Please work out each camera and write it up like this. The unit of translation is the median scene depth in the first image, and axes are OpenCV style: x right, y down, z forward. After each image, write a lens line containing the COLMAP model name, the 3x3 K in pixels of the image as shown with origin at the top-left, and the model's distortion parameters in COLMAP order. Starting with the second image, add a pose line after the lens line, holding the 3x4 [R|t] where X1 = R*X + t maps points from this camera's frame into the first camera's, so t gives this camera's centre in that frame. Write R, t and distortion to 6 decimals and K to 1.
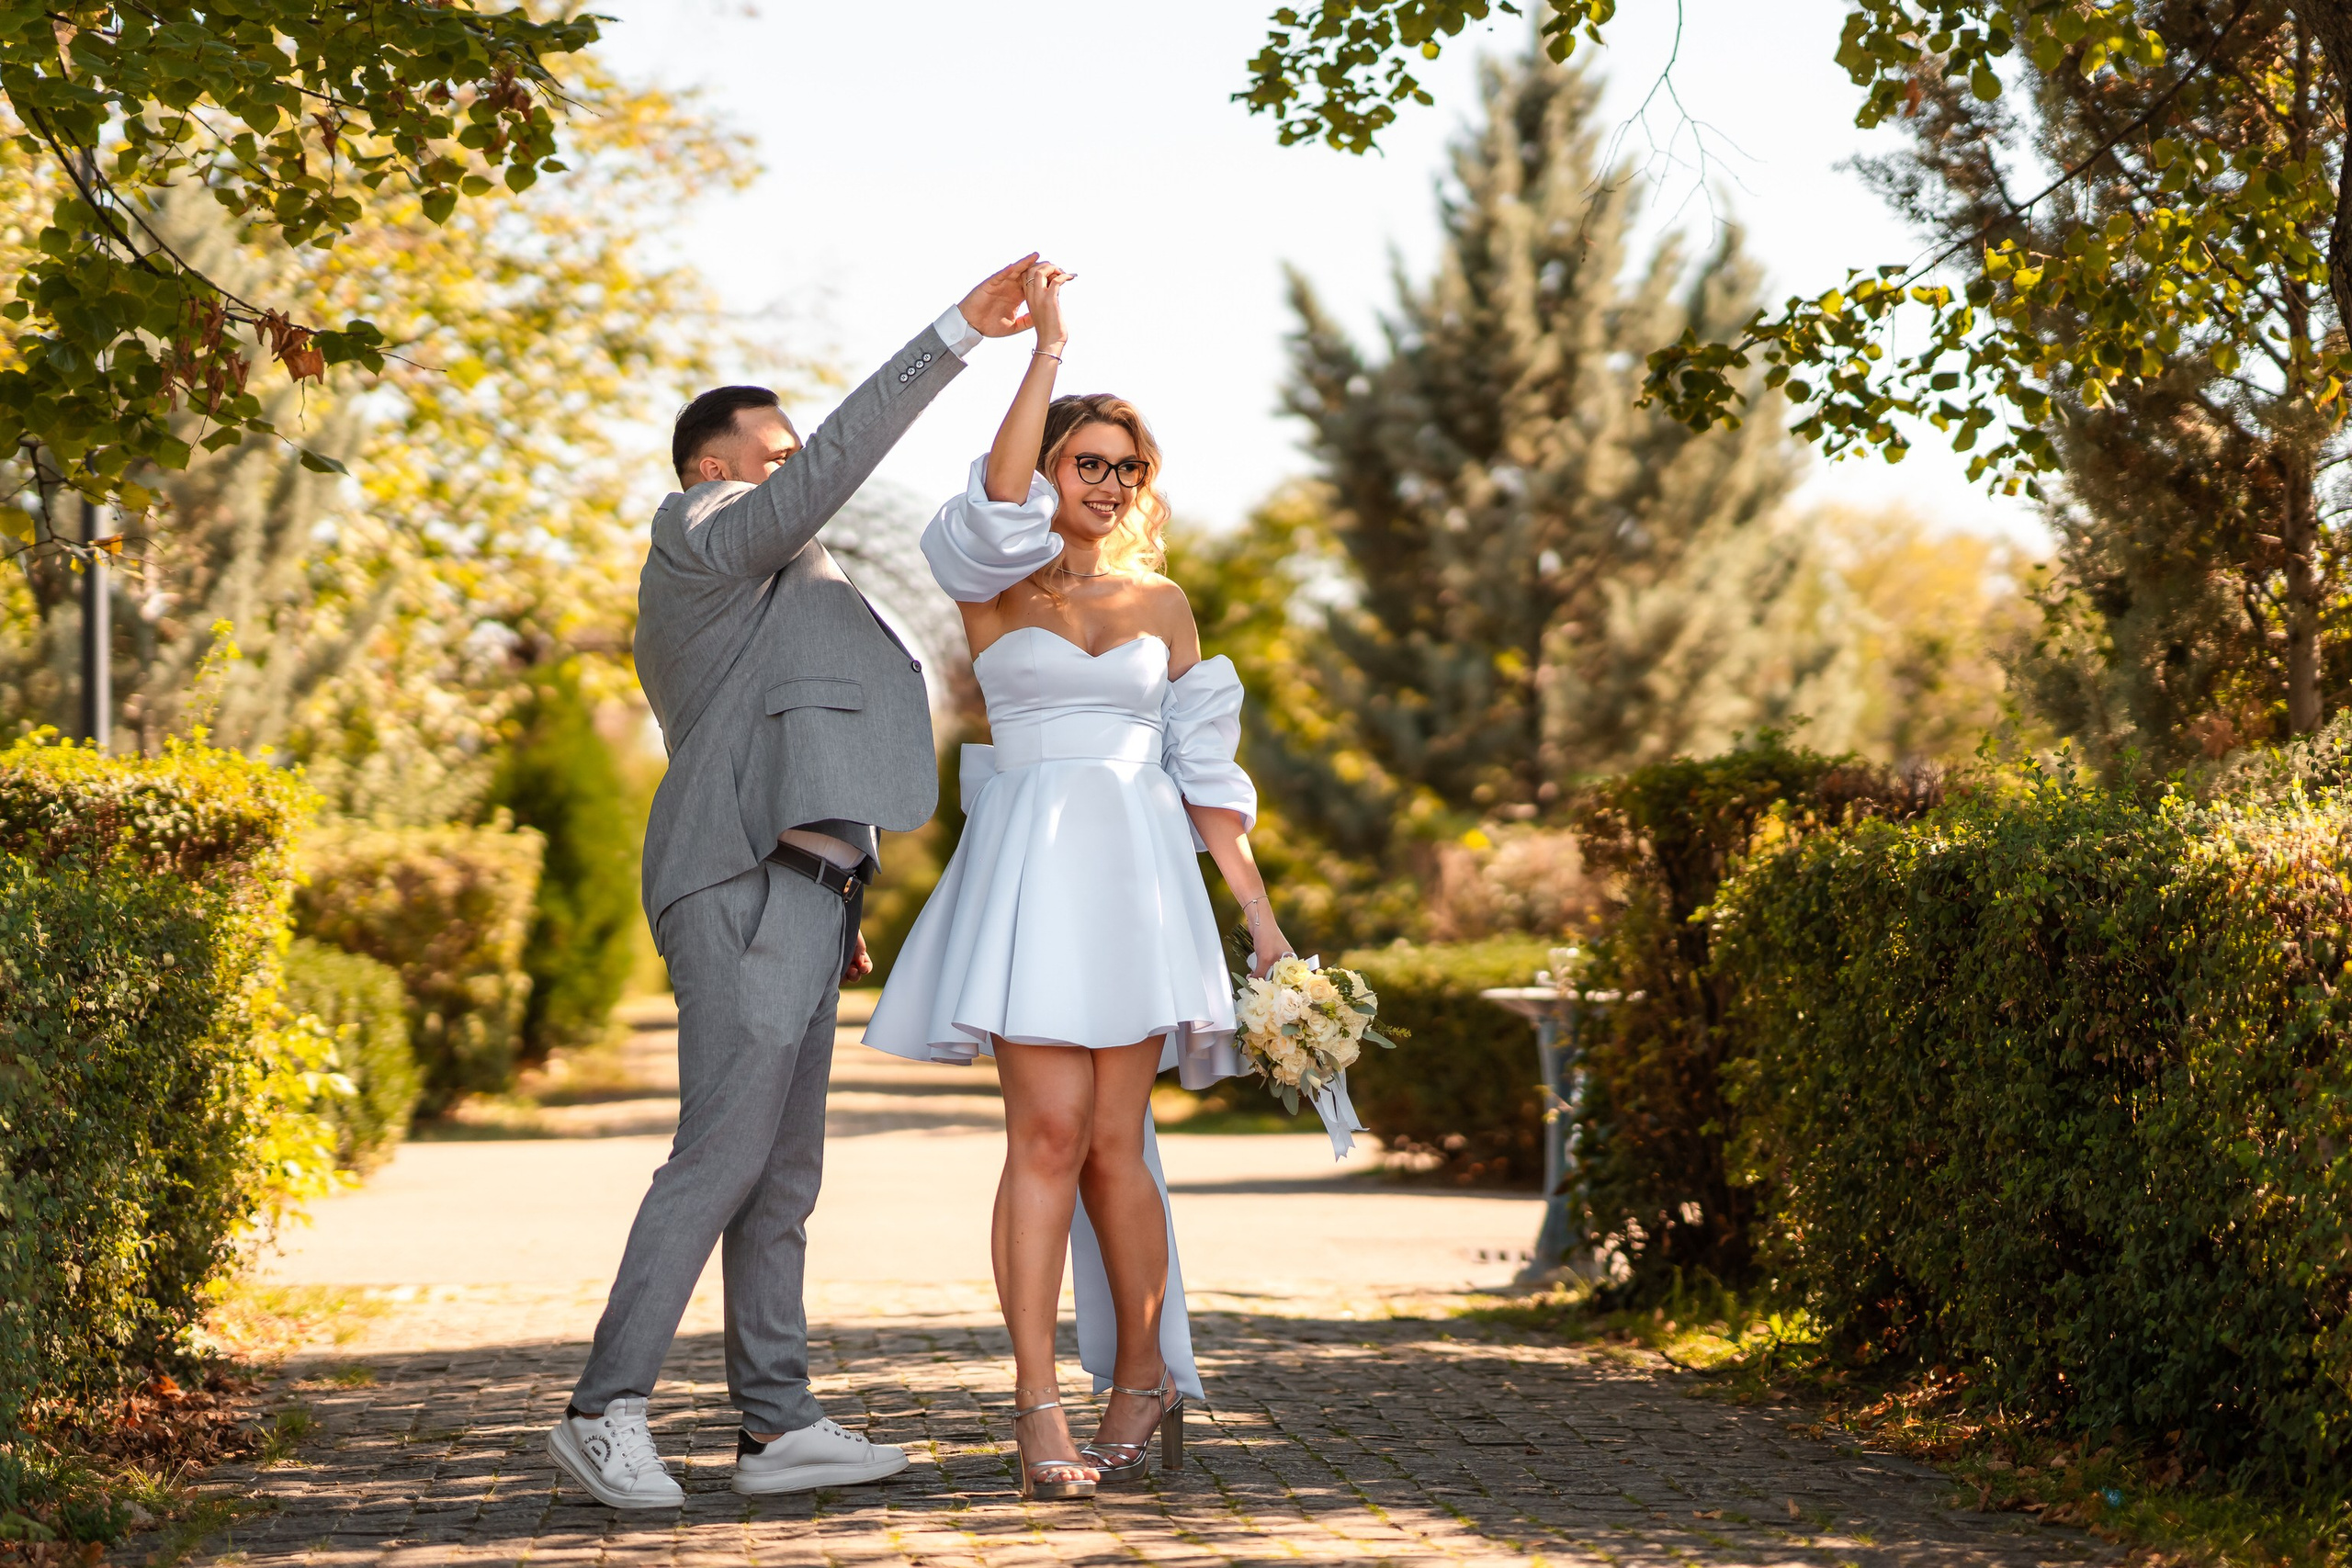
lens RADIAL K [[5803.1, 0, 1121.5], [0, 5803.1, 686.0], [0, 0, 1]] dist [0.029143, -0.503699]
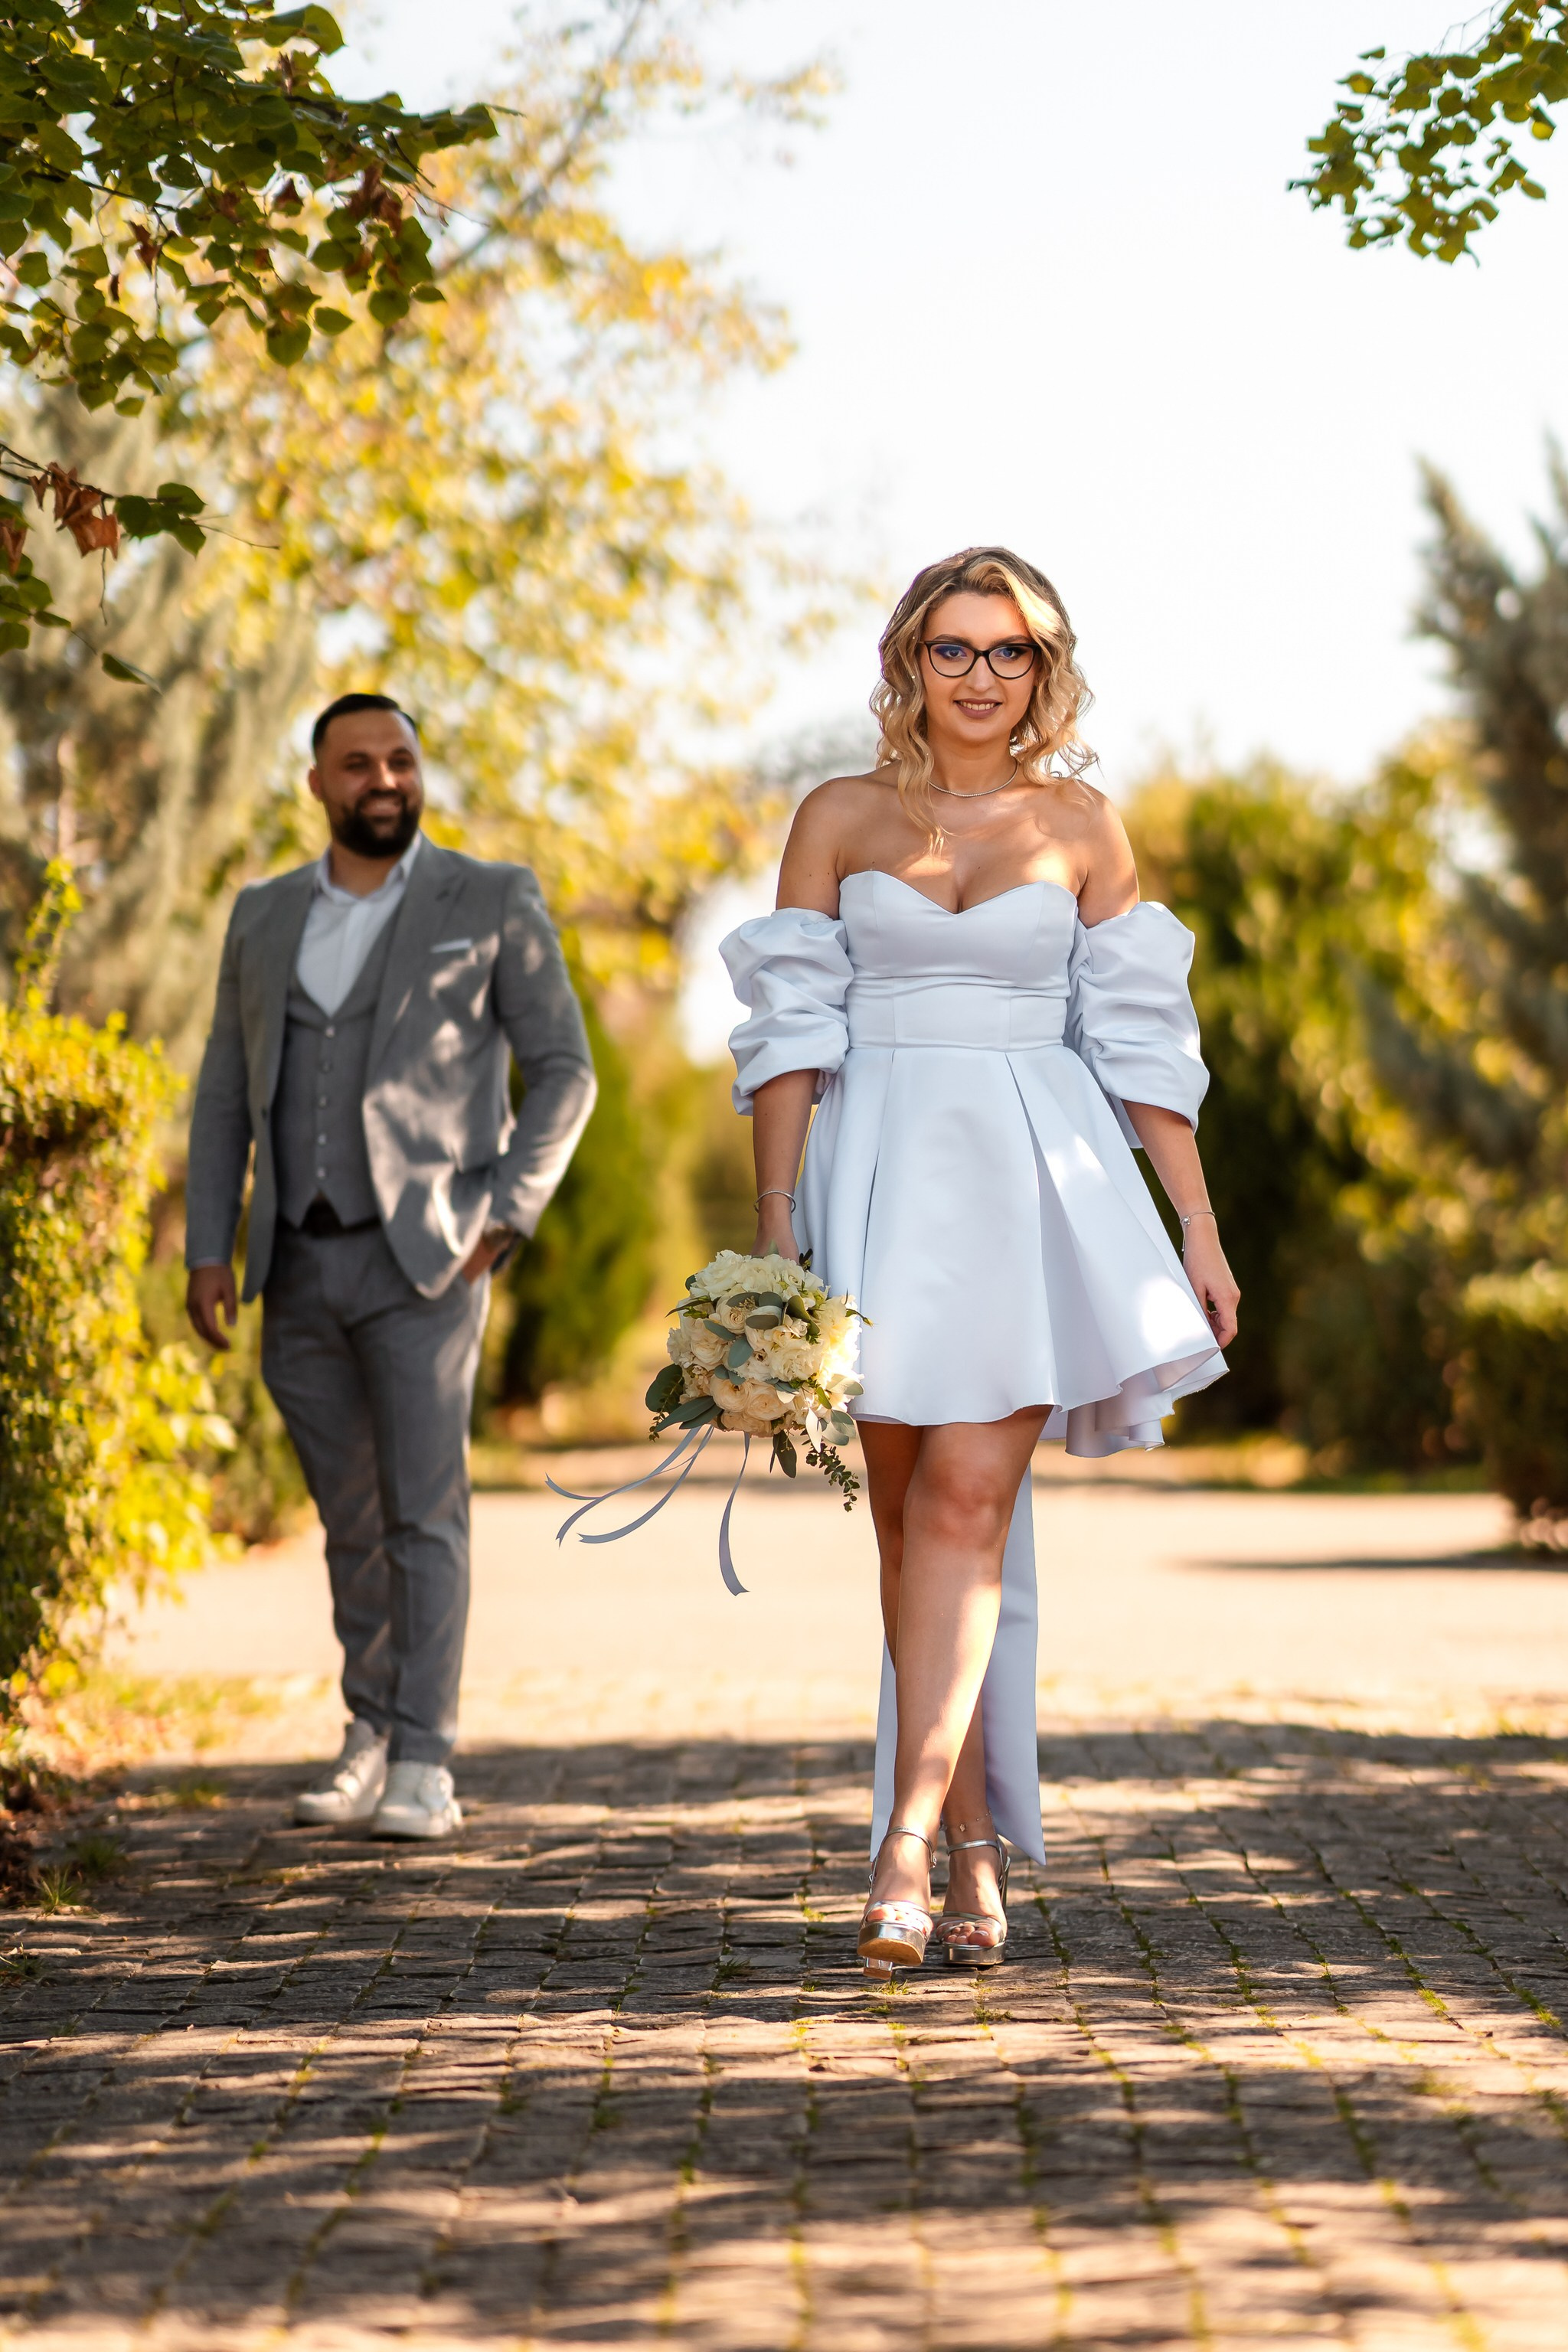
lens RADIAL K [[5693.5, 0, 977.5], [0, 5693.5, 1301.6], [0, 0, 1]] dist [0.026381, -0.226104]
pose [[0.996825, 0.007593, -0.079259, 0.036575], [-0.003799, 0.998845, 0.047908, 0.011250], [0.079532, -0.047455, 0.995702, 0.208162]]
